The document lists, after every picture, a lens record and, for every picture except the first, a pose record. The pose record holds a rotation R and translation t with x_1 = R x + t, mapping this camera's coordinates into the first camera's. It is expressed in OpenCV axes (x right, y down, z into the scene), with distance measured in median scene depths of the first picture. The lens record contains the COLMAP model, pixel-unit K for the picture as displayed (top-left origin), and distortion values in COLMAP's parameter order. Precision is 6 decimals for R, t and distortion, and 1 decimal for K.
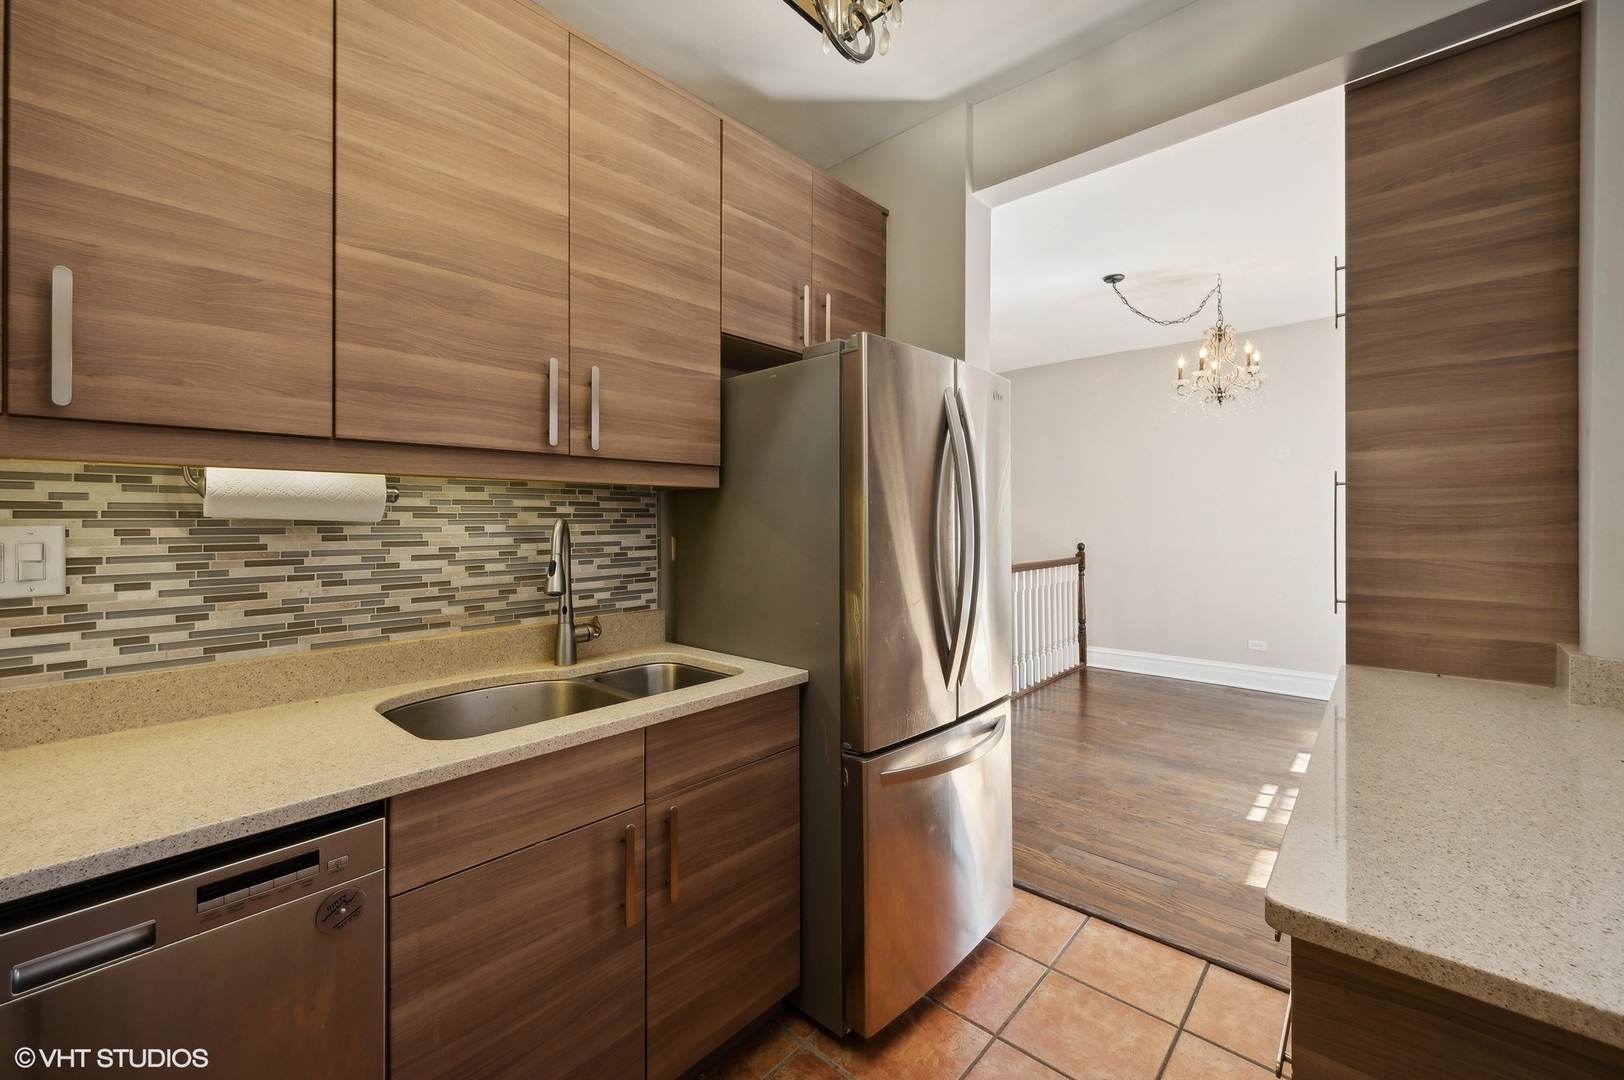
lens RADIAL K [[662.0, 0, 817.5], [0, 662.0, 537.1], [0, 0, 1]] dist [-0.001906, -0.000542]
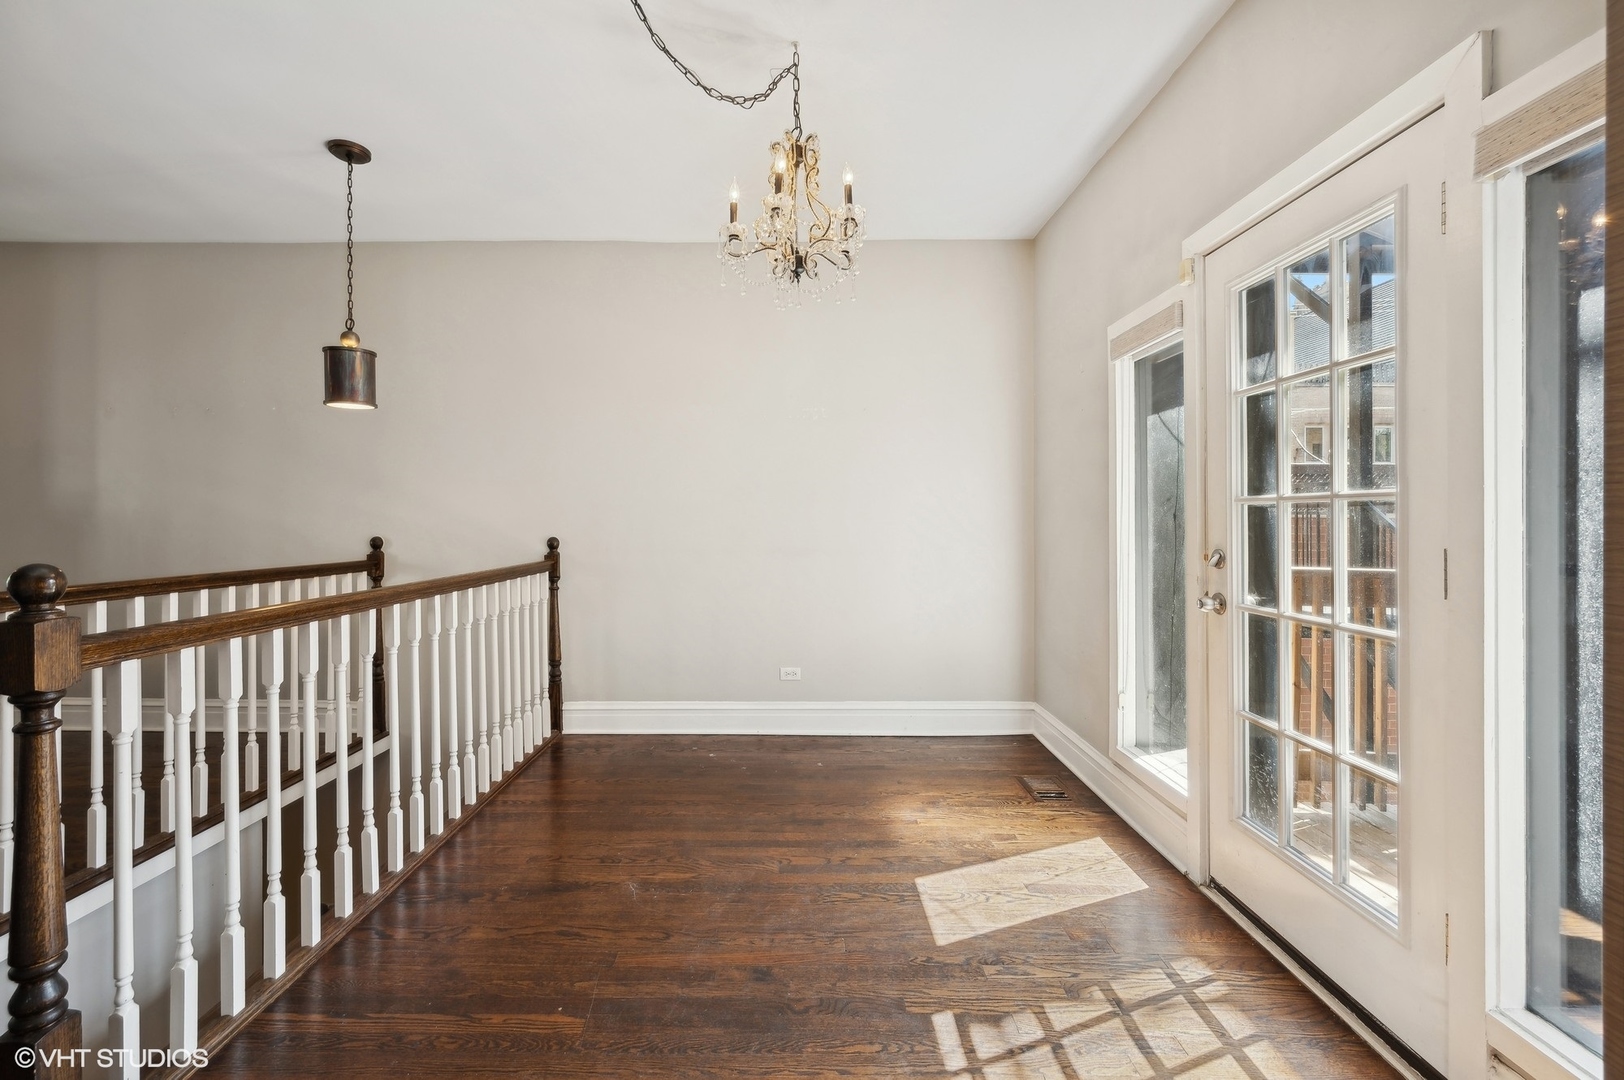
lens RADIAL K [[662.0, 0, 814.6], [0, 662.0, 531.5], [0, 0, 1]] dist [-0.001906, -0.000542]
pose [[0.733776, -0.003103, 0.679385, 0.159728], [0.005829, 0.999982, -0.001728, 0.006085], [-0.679367, 0.005228, 0.733780, 0.385132]]
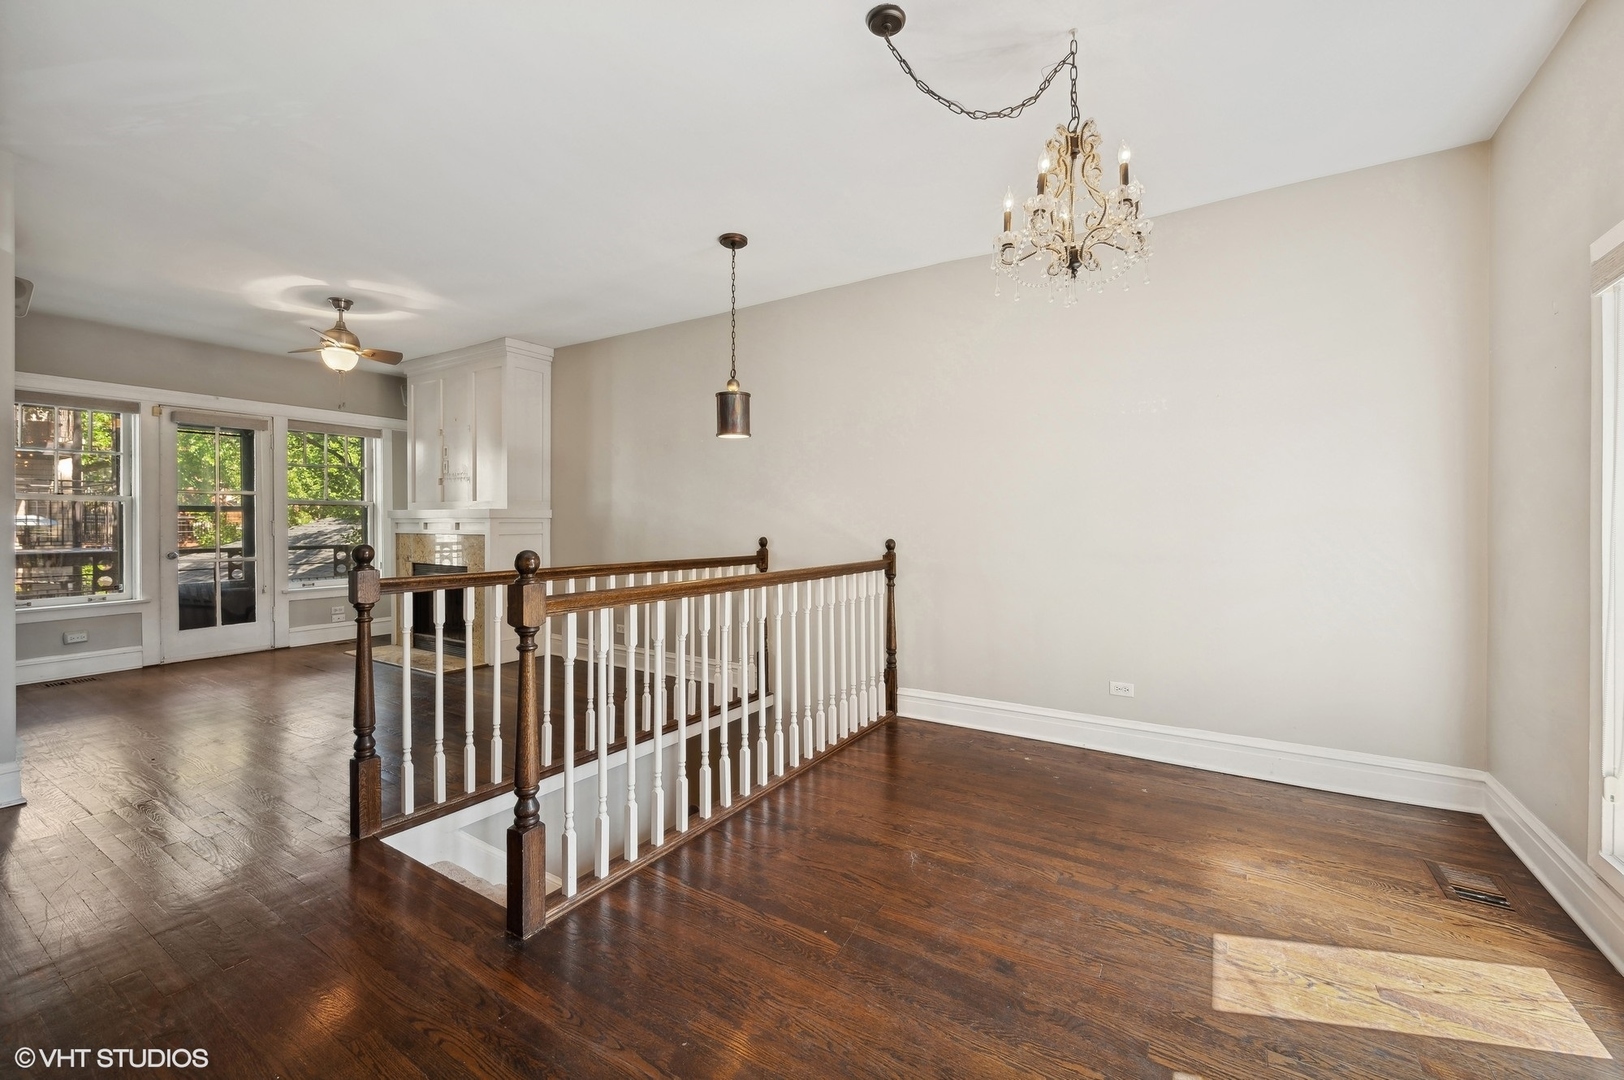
lens RADIAL K [[662.0, 0, 826.7], [0, 662.0, 538.4], [0, 0, 1]] dist [-0.001906, -0.000542]
pose [[0.982203, 0.003438, 0.187791, 0.205733], [-0.004120, 0.999986, 0.003244, 0.006255], [-0.187777, -0.003960, 0.982204, 0.336554]]
